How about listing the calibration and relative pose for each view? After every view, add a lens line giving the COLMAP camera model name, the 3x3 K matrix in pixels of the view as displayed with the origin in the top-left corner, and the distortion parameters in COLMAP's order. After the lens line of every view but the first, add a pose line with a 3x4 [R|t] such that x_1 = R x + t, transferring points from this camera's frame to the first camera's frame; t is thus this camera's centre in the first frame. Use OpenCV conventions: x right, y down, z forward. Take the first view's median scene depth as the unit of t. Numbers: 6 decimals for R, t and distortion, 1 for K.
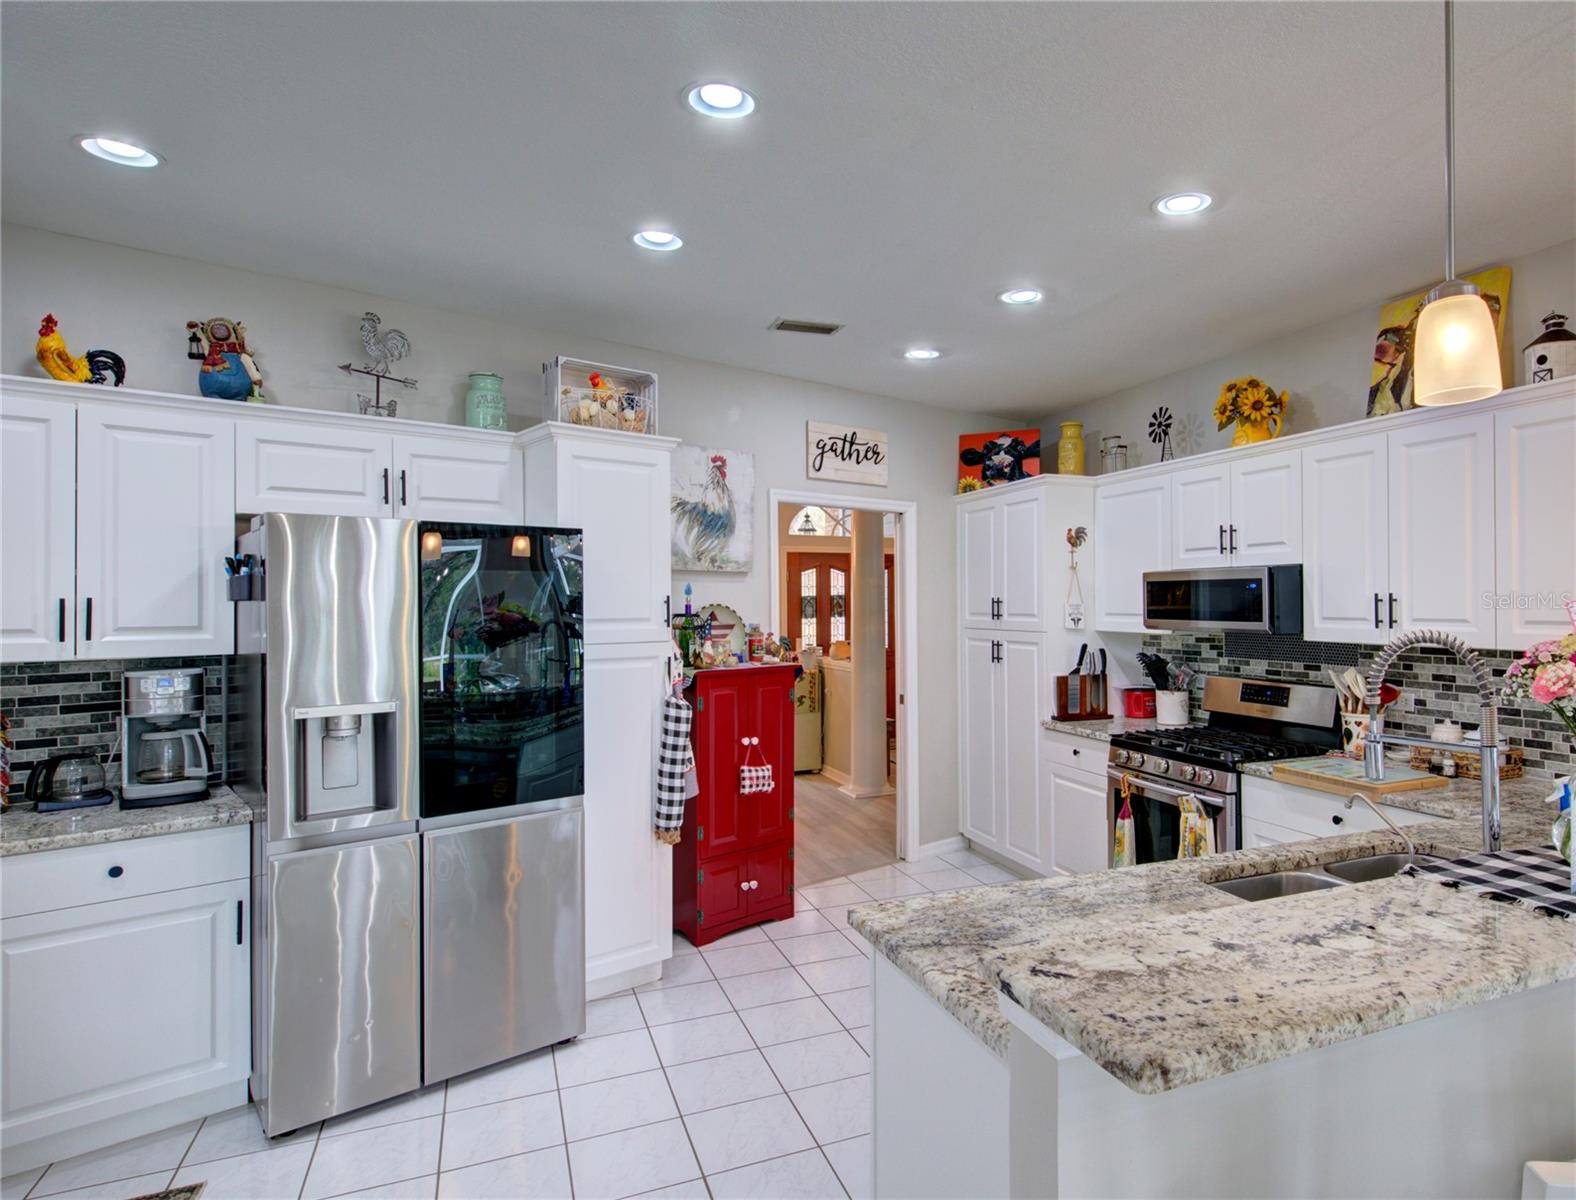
lens RADIAL K [[972.0, 0, 791.5], [0, 972.0, 595.2], [0, 0, 1]] dist [-0.003908, -0.003956]
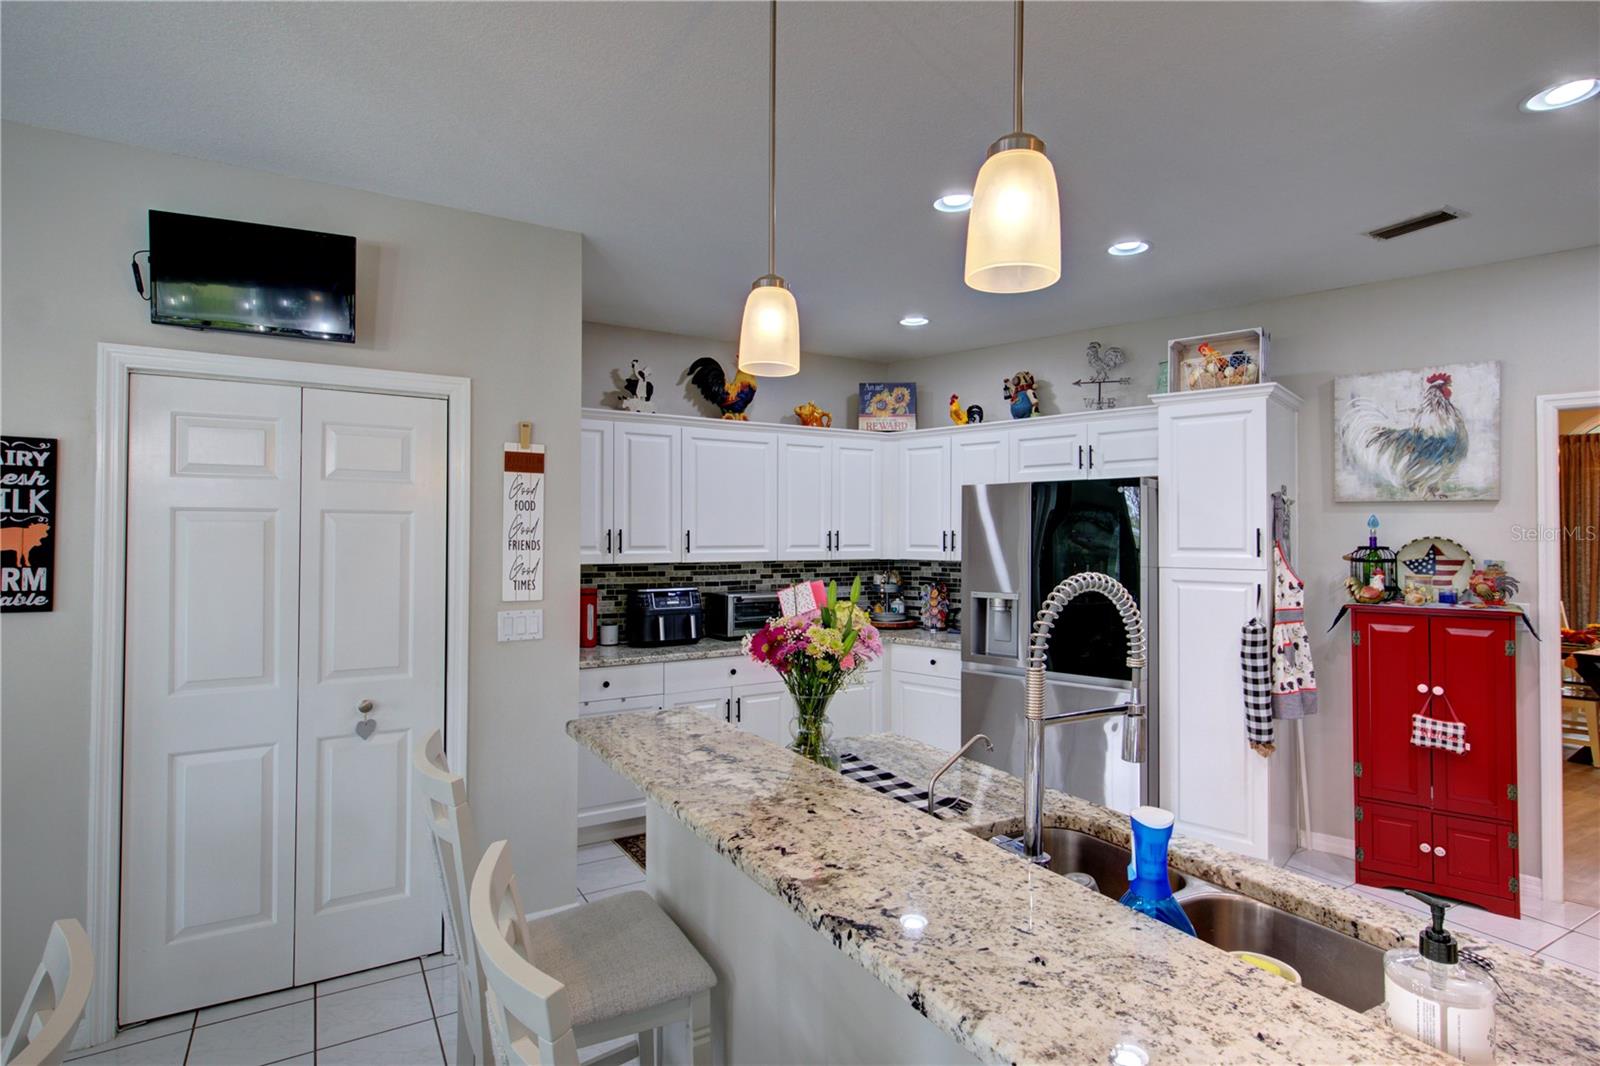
lens RADIAL K [[816.6, 0, 805.4], [0, 816.6, 530.7], [0, 0, 1]] dist [0.027505, -0.007444]
pose [[0.107684, 0.008557, -0.994148, 0.652080], [0.013829, 0.999853, 0.010104, -0.013206], [0.994089, -0.014836, 0.107550, 0.338700]]
